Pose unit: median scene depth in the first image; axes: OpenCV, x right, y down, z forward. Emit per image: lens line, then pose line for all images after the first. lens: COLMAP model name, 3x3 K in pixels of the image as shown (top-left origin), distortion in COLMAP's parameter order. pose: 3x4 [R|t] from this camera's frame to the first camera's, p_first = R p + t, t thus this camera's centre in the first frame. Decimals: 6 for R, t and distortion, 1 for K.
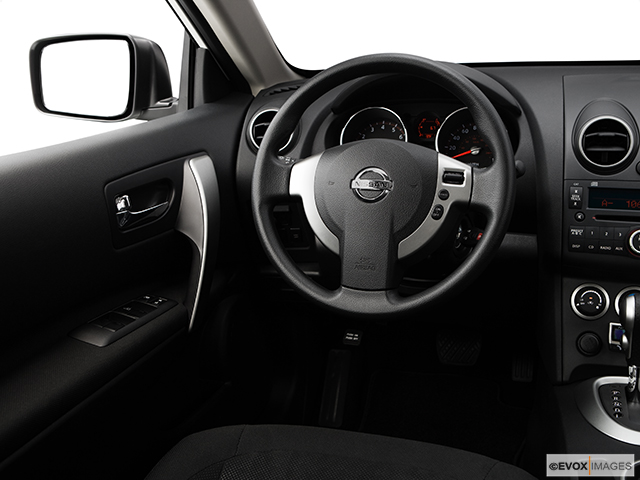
lens RADIAL K [[693.1, 0, 343.2], [0, 693.1, 241.4], [0, 0, 1]] dist [-0.063961, 0.051641]
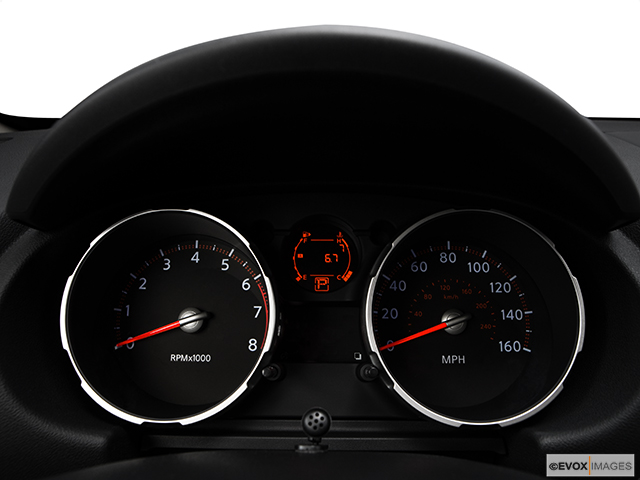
lens RADIAL K [[513.9, 0, 318.3], [0, 513.9, 242.9], [0, 0, 1]] dist [-0.093450, 0.067458]
pose [[0.956062, -0.029794, 0.291645, 0.041641], [0.054837, 0.995438, -0.078073, -0.151348], [-0.287989, 0.090636, 0.953335, 0.733311]]
